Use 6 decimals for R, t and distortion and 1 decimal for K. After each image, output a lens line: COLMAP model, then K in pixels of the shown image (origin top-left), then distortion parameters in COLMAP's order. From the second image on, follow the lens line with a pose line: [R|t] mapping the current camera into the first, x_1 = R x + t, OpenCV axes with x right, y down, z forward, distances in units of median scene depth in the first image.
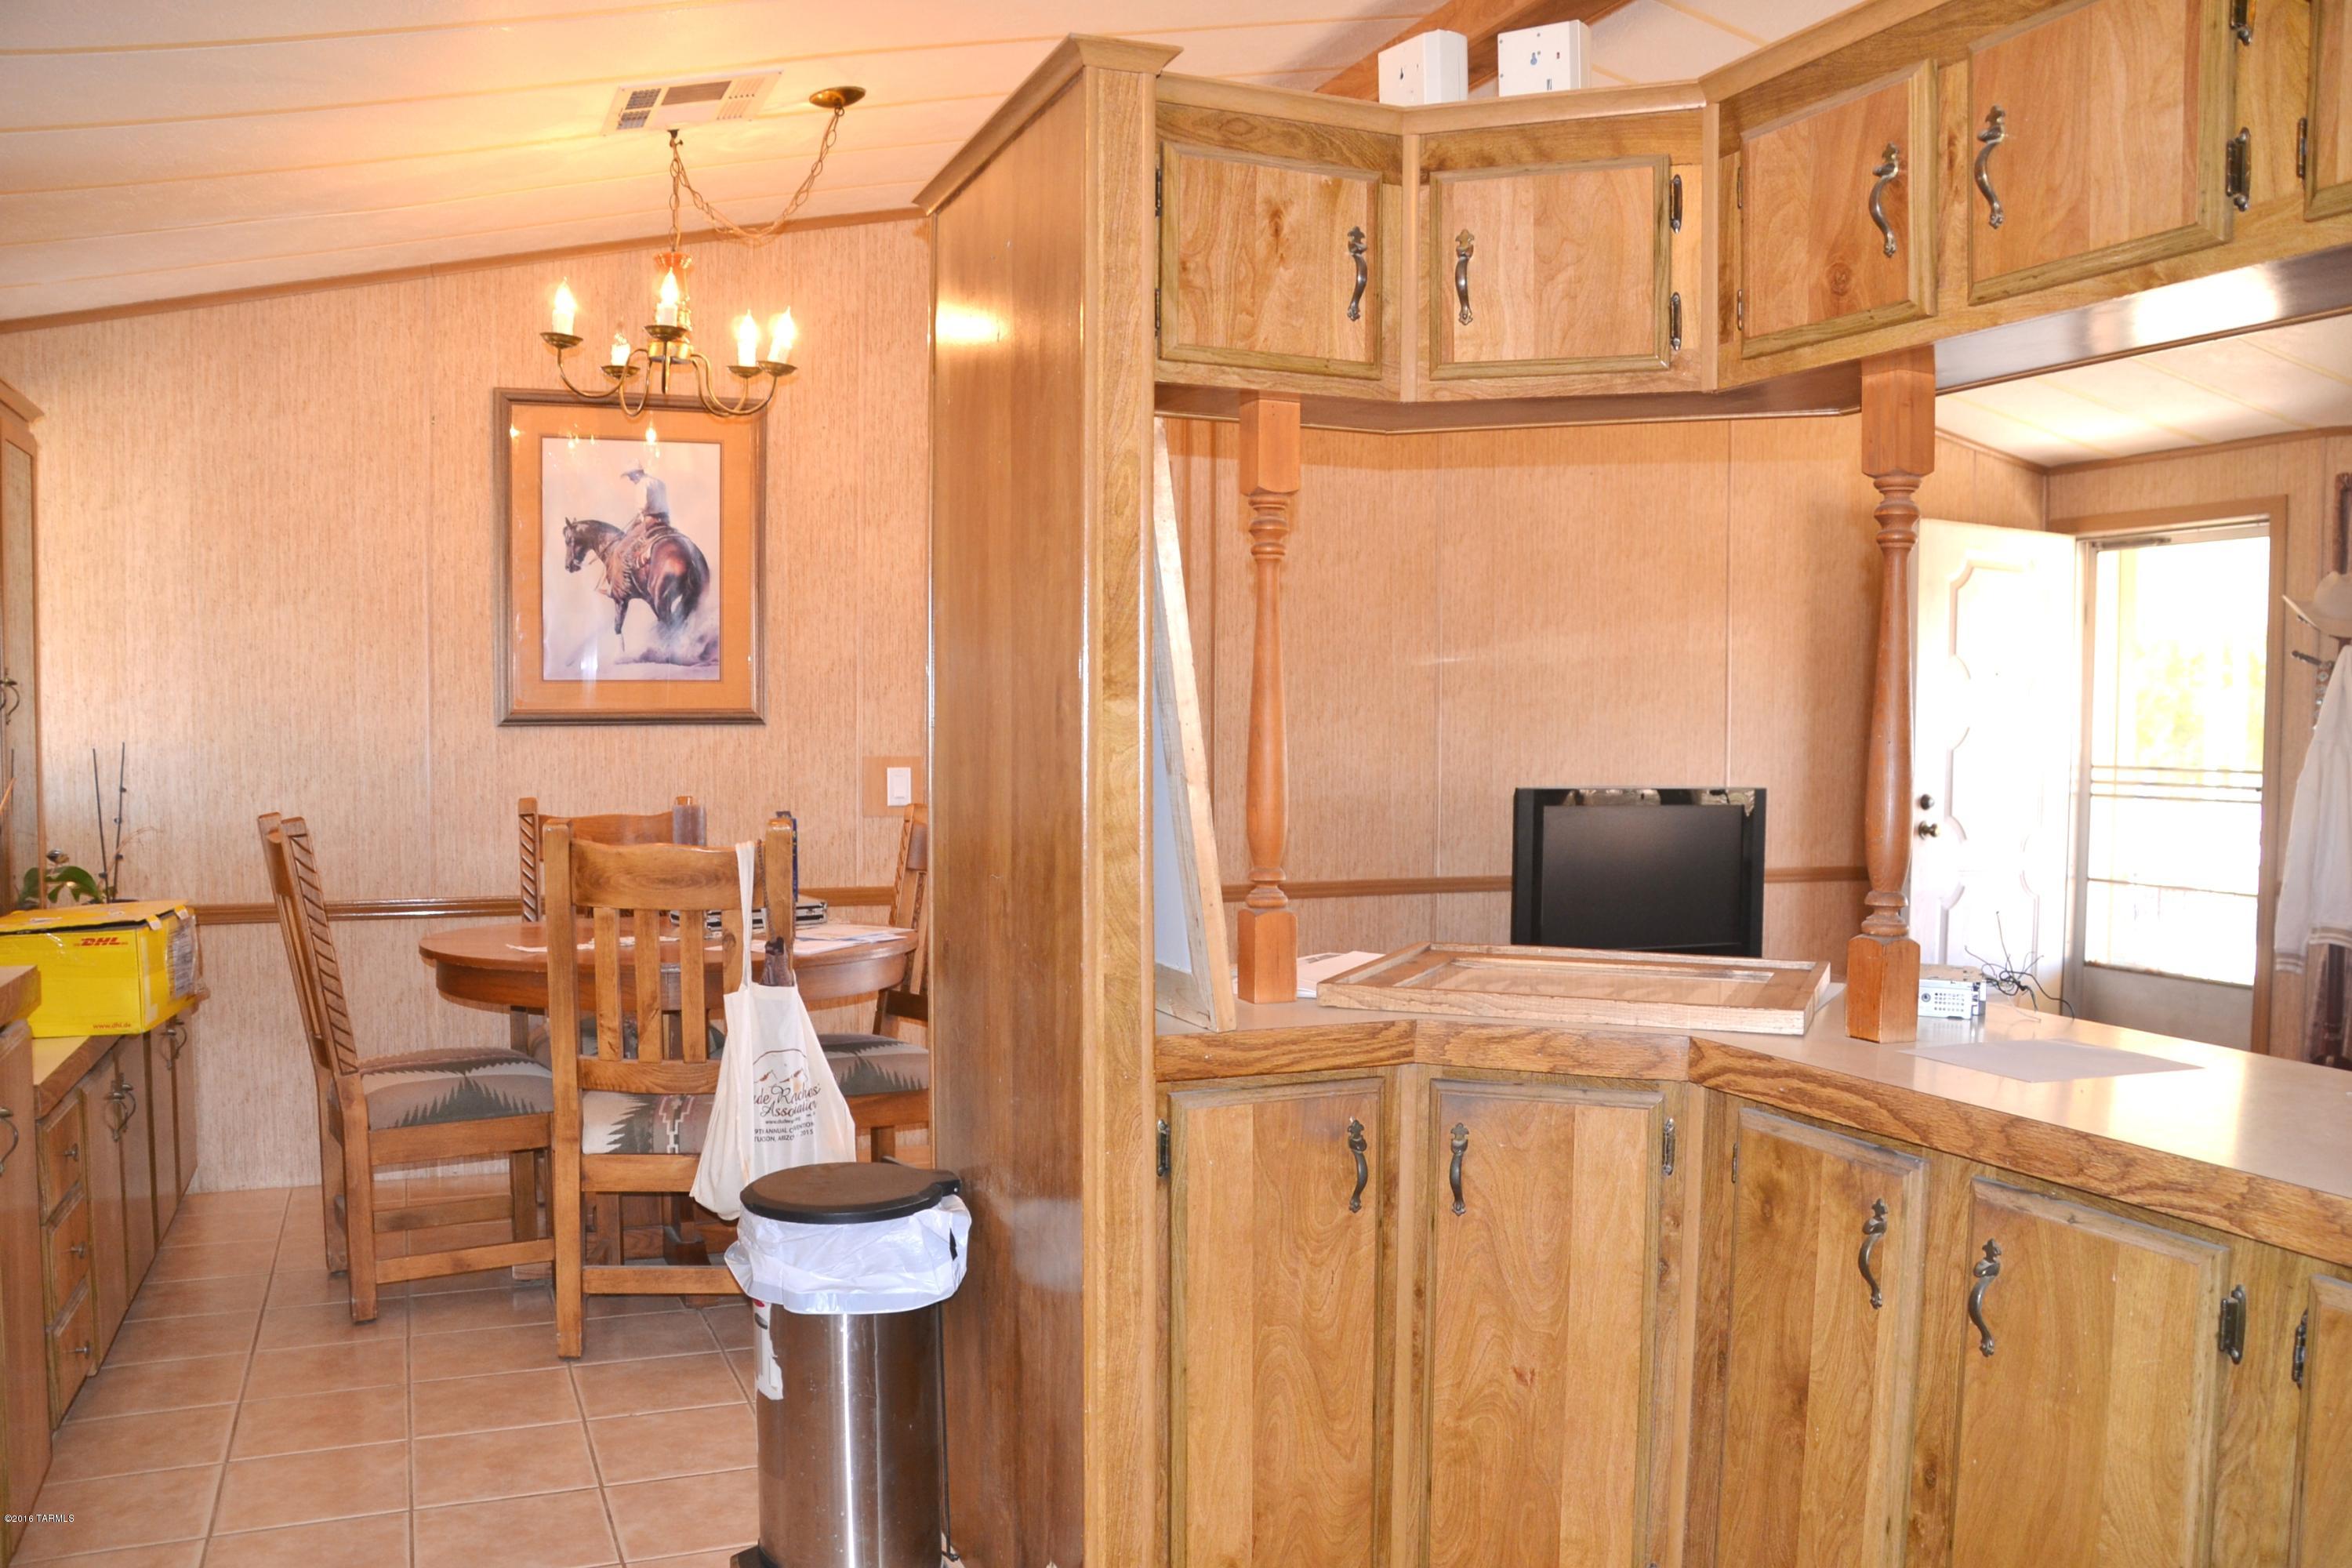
lens RADIAL K [[1865.2, 0, 1177.4], [0, 1865.2, 796.9], [0, 0, 1]] dist [-0.159578, 0.110289]
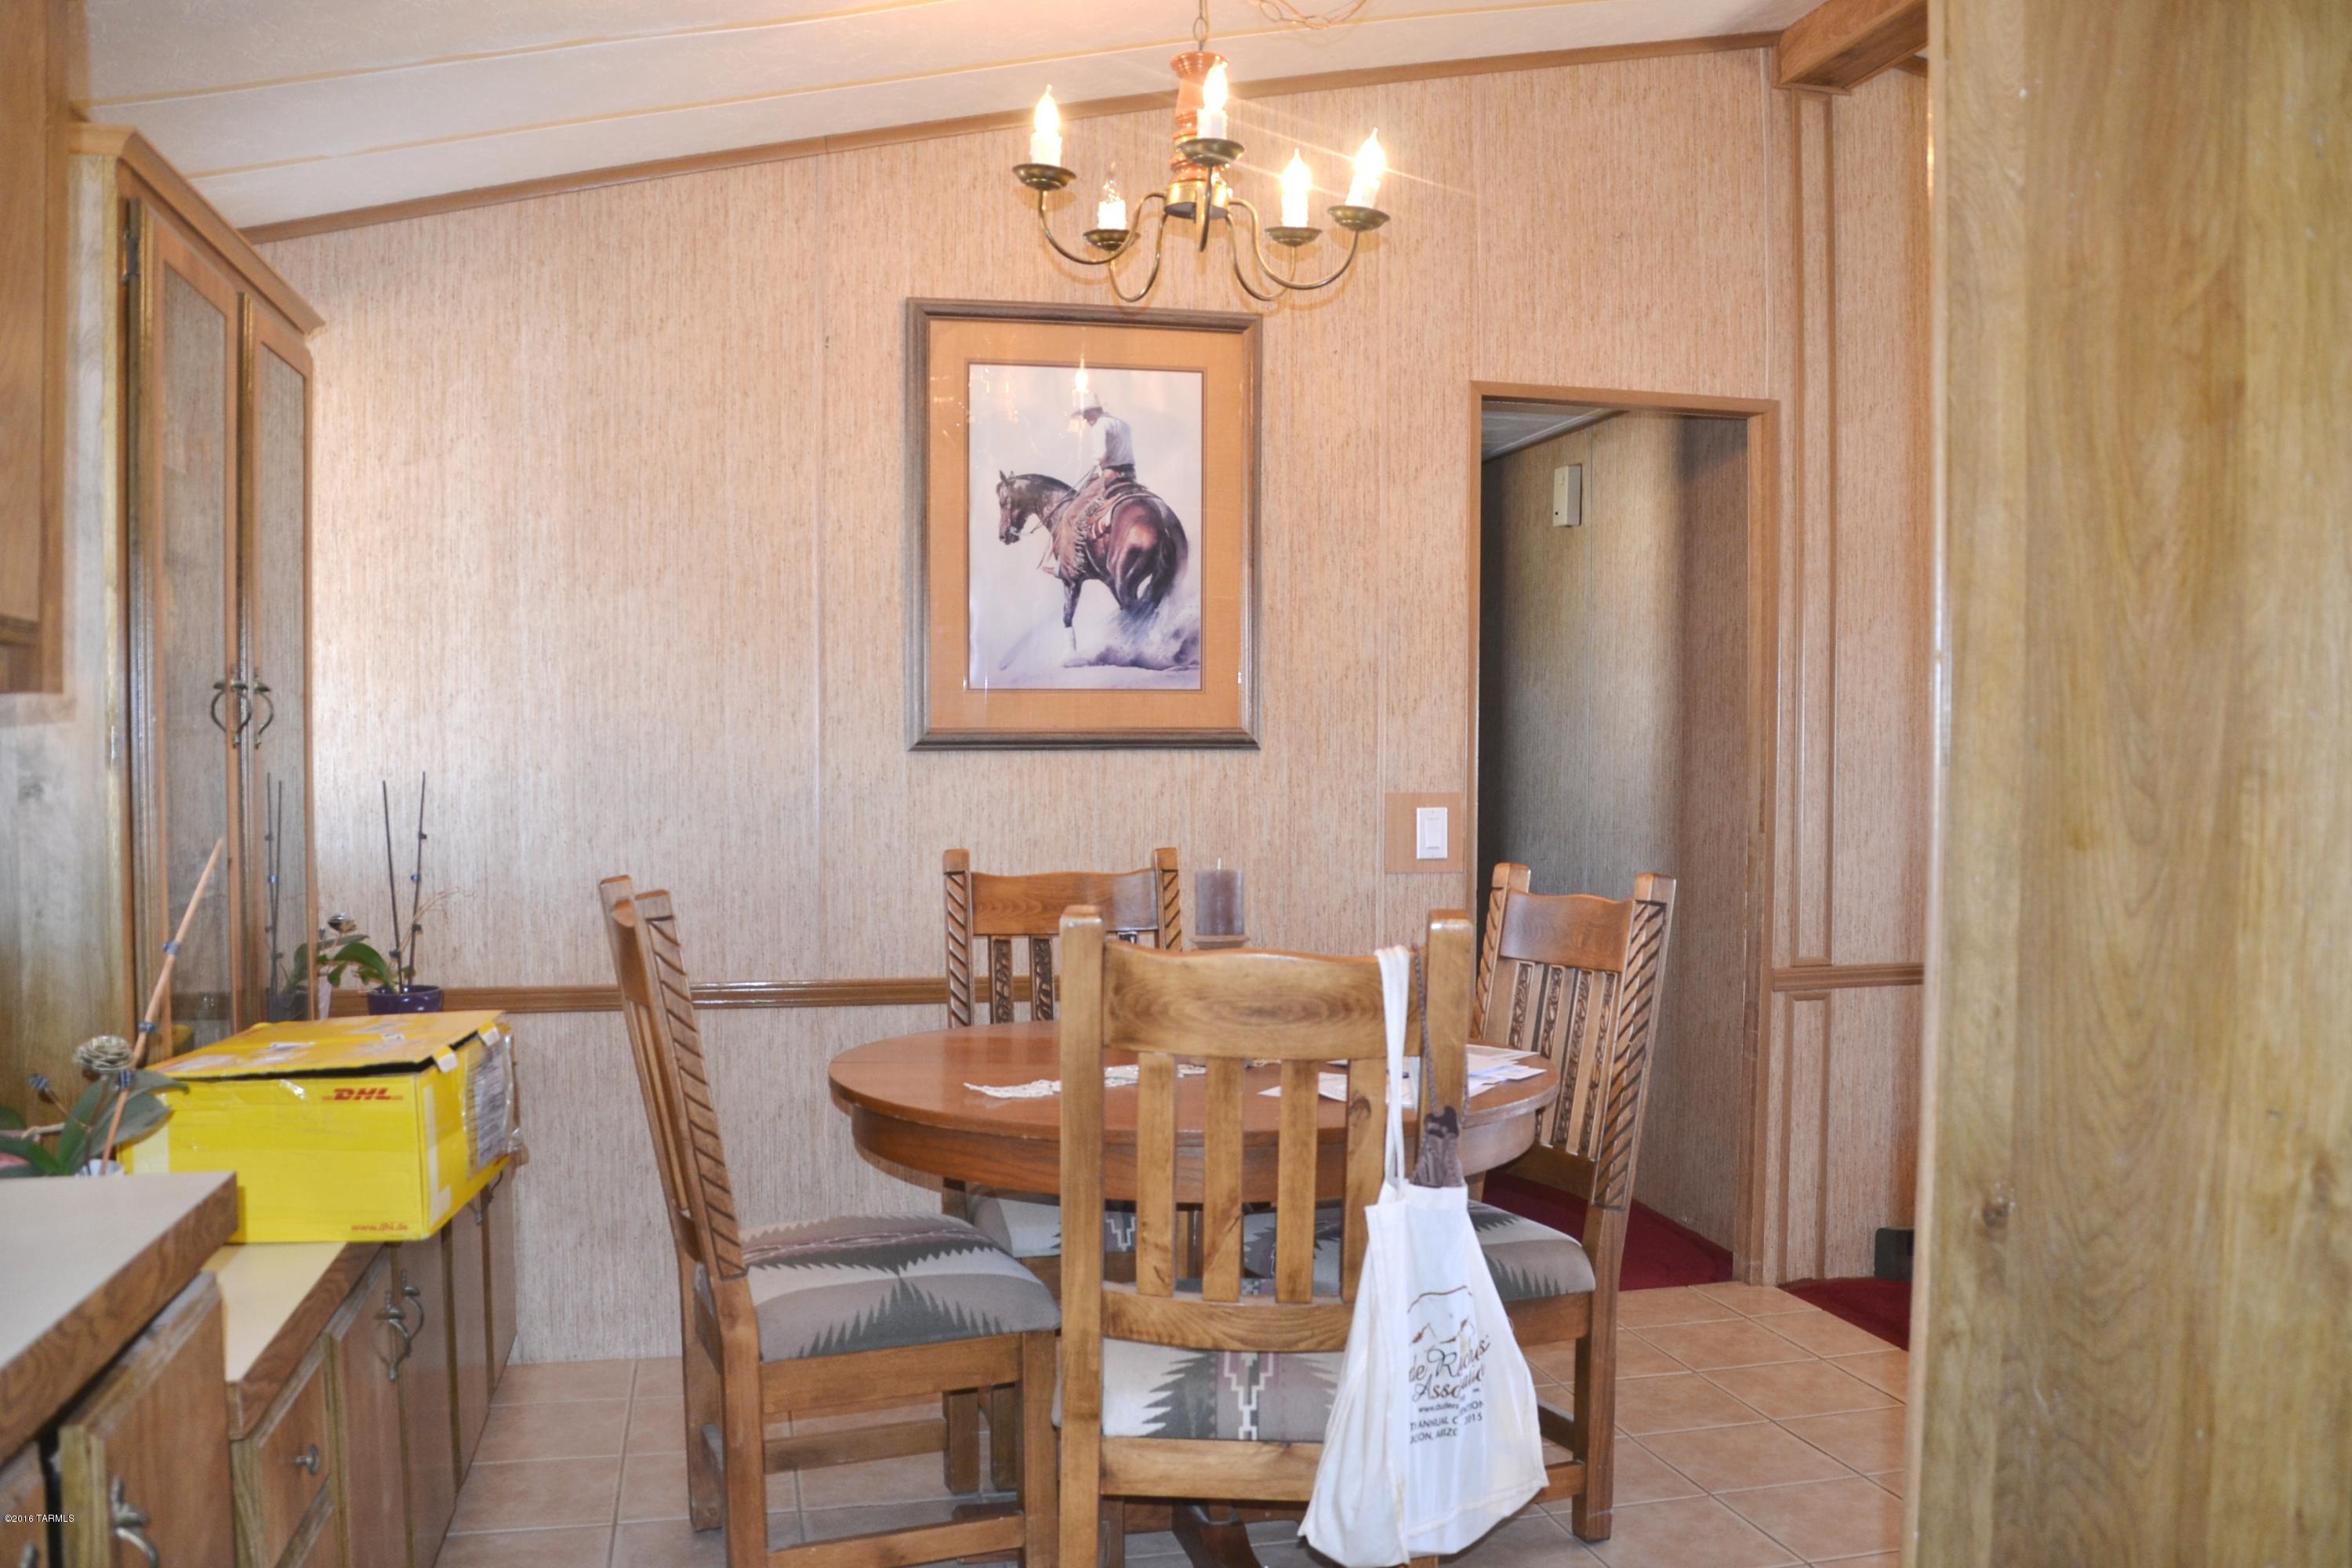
lens RADIAL K [[1865.2, 0, 1192.9], [0, 1865.2, 799.5], [0, 0, 1]] dist [-0.159578, 0.110289]
pose [[0.988110, 0.004758, -0.153672, -0.149129], [-0.006377, 0.999929, -0.010046, -0.012568], [0.153614, 0.010907, 0.988071, 0.284903]]
